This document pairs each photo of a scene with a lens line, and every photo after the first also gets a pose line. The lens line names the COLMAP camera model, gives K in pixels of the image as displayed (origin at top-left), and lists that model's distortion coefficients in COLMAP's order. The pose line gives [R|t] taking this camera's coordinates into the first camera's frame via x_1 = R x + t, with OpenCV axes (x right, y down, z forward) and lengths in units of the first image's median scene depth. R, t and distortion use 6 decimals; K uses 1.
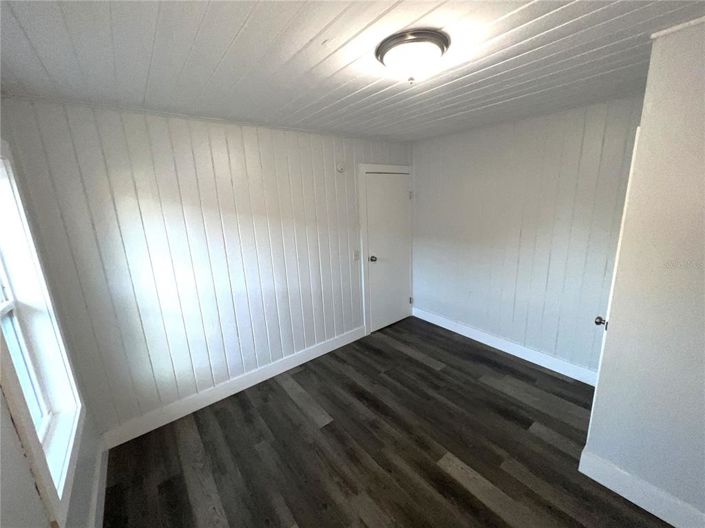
lens RADIAL K [[280.6, 0, 352.5], [0, 280.6, 264.0], [0, 0, 1]] dist [-0.000015, -0.000071]
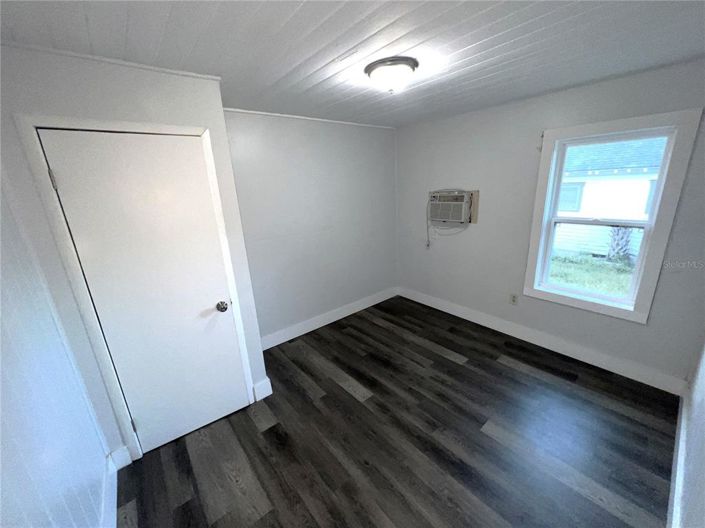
lens RADIAL K [[280.6, 0, 352.5], [0, 280.6, 264.0], [0, 0, 1]] dist [-0.000015, -0.000071]
pose [[-0.996023, 0.088939, 0.005353, 0.323142], [0.080445, 0.871822, 0.483172, -0.402701], [0.038306, 0.481680, -0.875509, 1.750535]]
